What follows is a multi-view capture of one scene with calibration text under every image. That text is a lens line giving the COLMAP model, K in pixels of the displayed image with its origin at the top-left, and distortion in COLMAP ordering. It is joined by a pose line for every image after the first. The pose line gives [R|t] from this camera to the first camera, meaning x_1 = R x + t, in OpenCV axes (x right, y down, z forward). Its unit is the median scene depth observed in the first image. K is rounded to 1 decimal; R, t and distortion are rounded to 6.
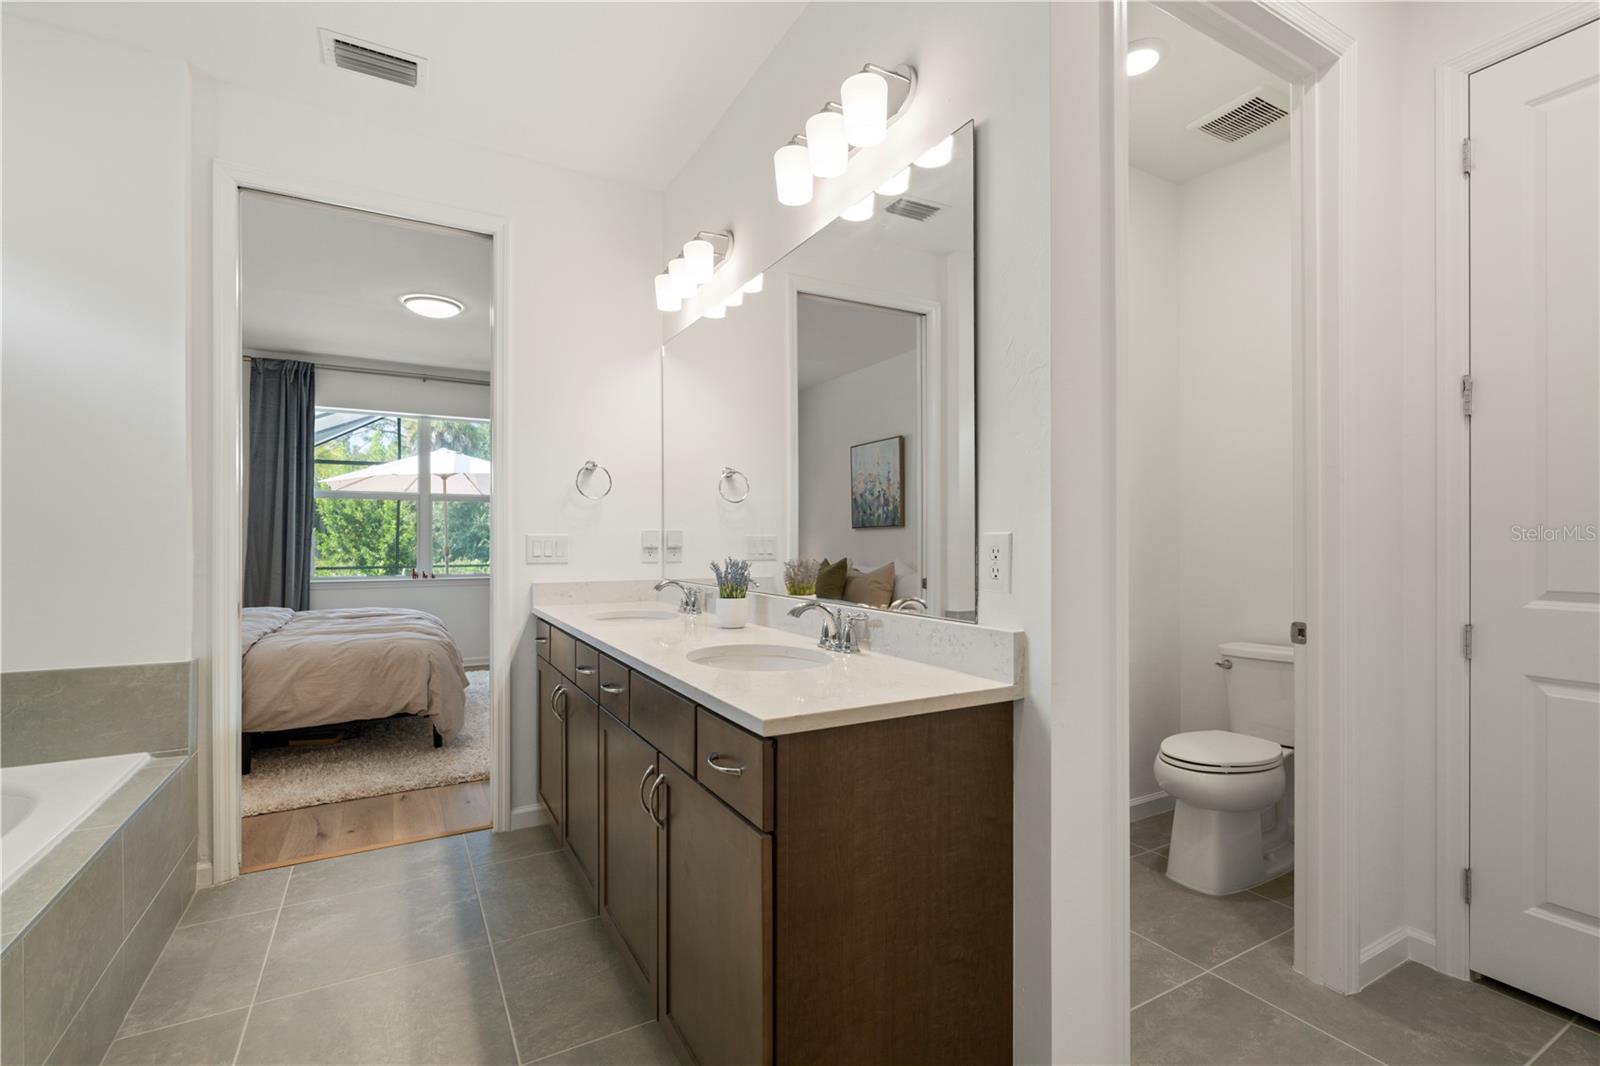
lens RADIAL K [[722.3, 0, 794.7], [0, 722.3, 535.8], [0, 0, 1]] dist [-0.008388, 0.003034]
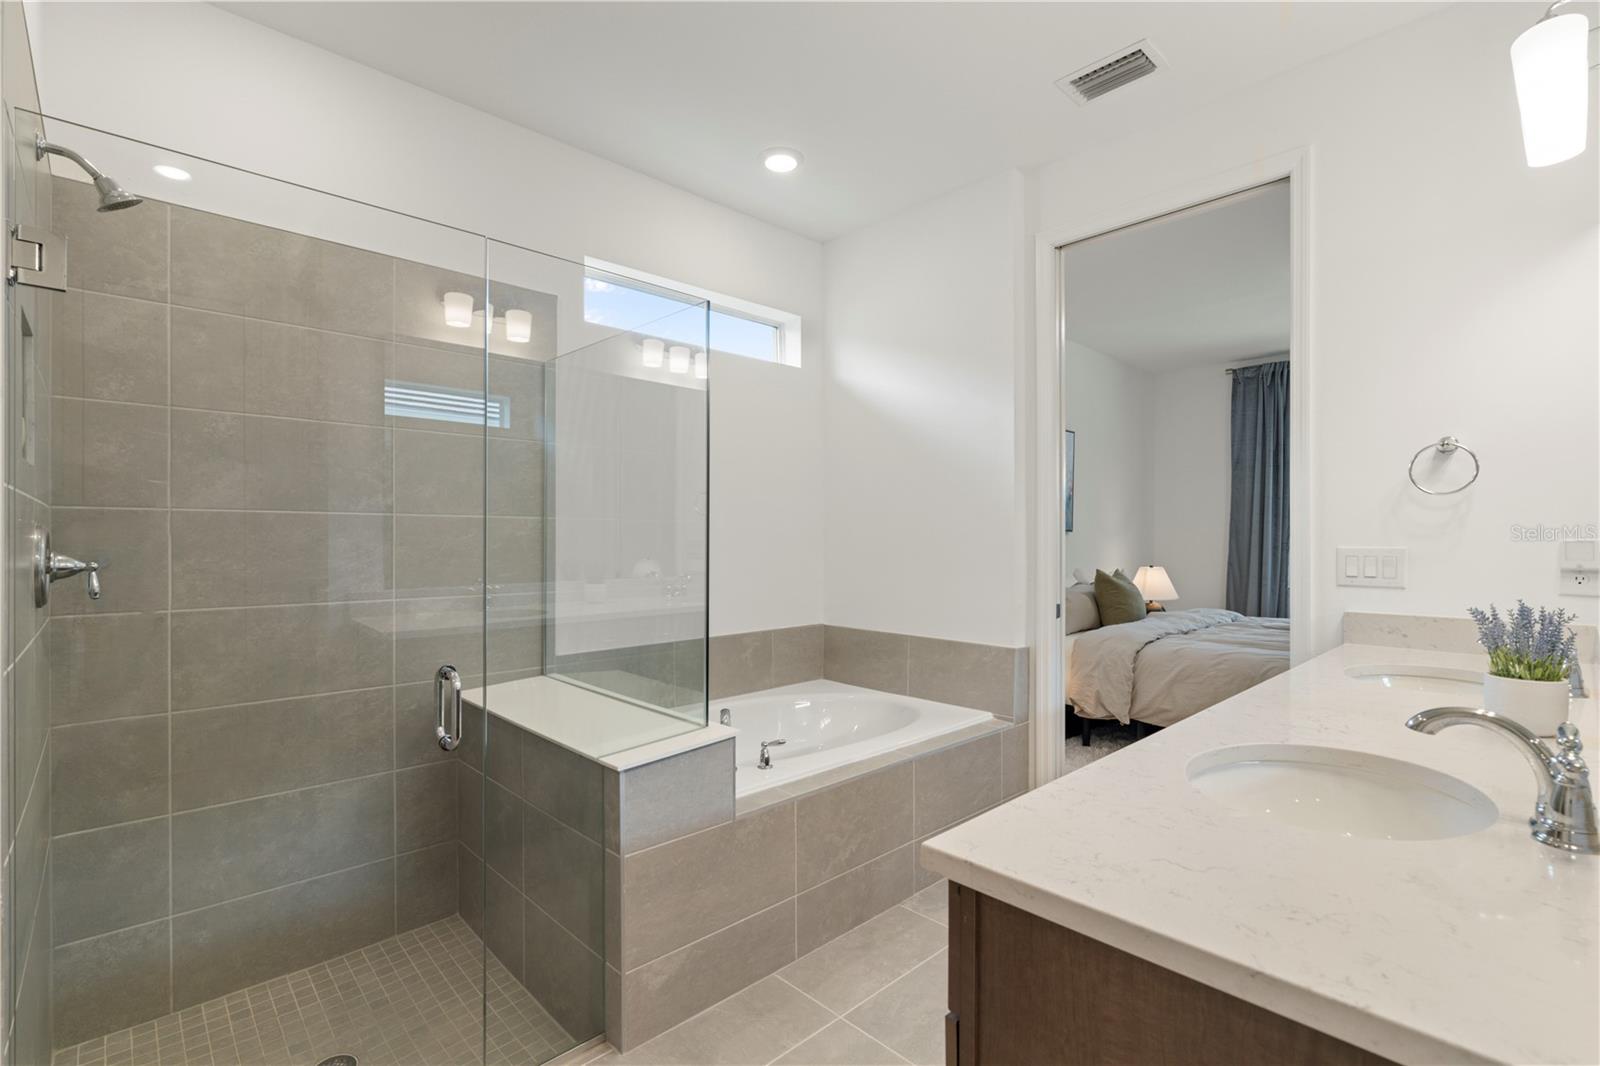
lens RADIAL K [[722.3, 0, 796.3], [0, 722.3, 537.3], [0, 0, 1]] dist [-0.008388, 0.003034]
pose [[0.248204, -0.001320, -0.968707, 0.194067], [0.005920, 0.999982, 0.000155, -0.013429], [0.968690, -0.005773, 0.248207, 0.228549]]
